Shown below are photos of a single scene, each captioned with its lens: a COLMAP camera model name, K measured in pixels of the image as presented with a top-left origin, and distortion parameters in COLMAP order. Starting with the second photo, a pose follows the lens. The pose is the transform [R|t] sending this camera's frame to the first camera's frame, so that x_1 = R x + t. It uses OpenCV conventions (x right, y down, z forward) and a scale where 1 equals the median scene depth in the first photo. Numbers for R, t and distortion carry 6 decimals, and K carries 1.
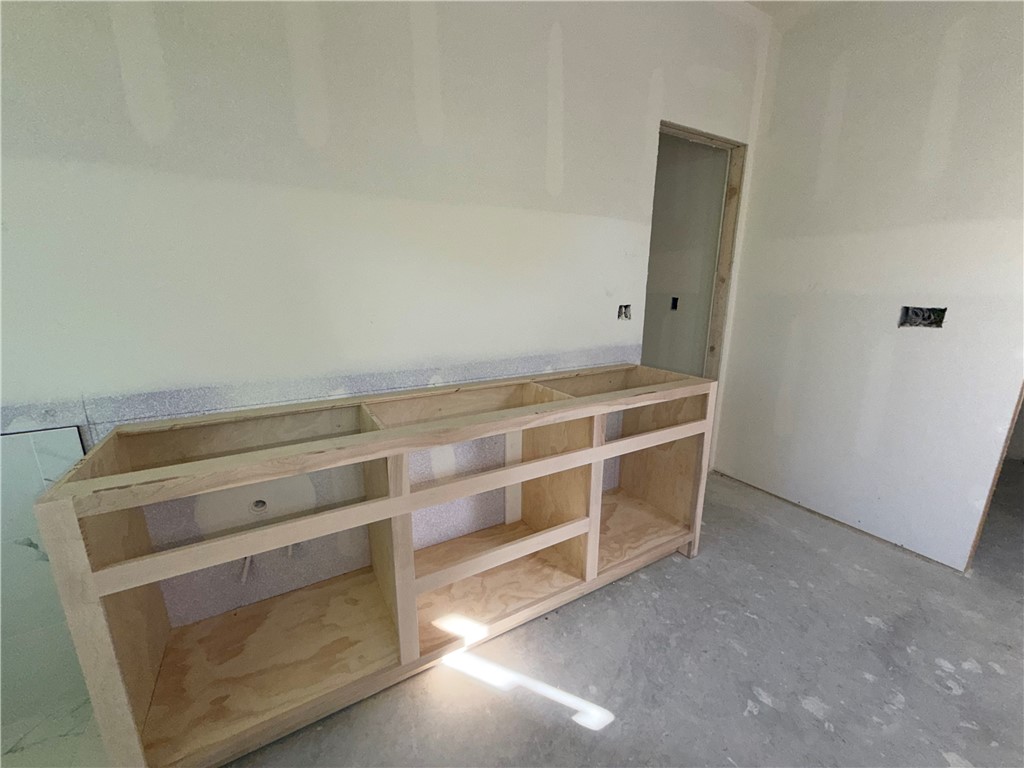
lens RADIAL K [[409.9, 0, 510.1], [0, 409.9, 383.1], [0, 0, 1]] dist [0.001447, 0.000212]
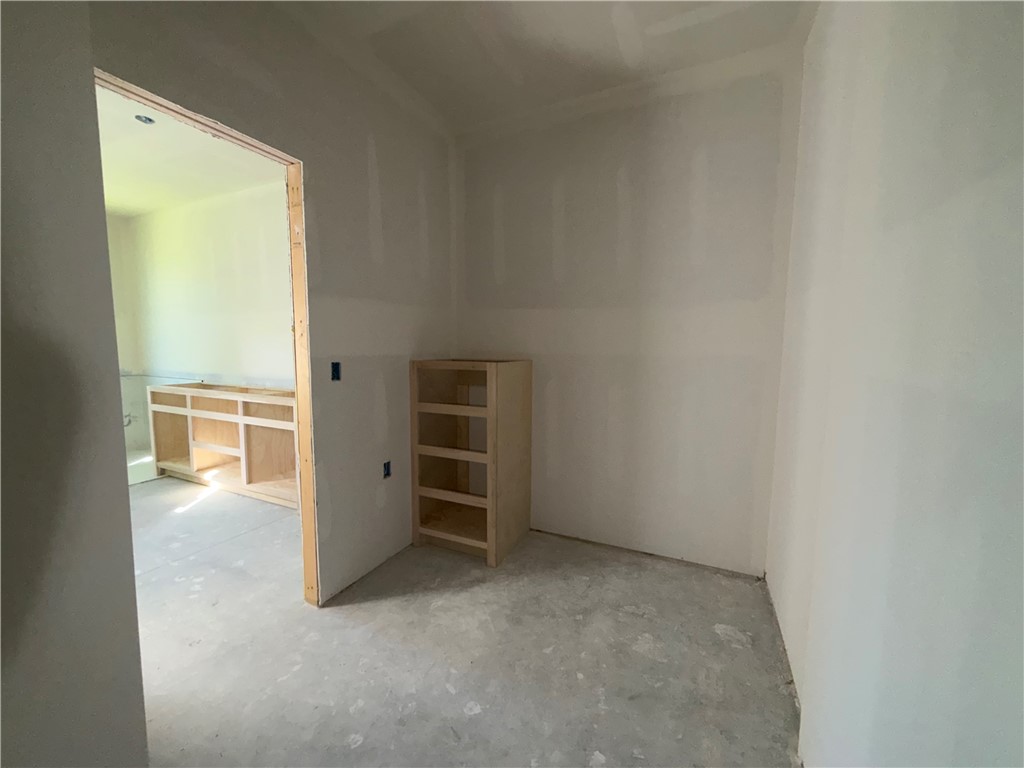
lens RADIAL K [[409.9, 0, 507.9], [0, 409.9, 383.8], [0, 0, 1]] dist [0.001447, 0.000212]
pose [[0.558463, 0.077998, -0.825854, 2.868436], [-0.192652, 0.980544, -0.037669, -0.209059], [0.806848, 0.180139, 0.562624, 0.910544]]
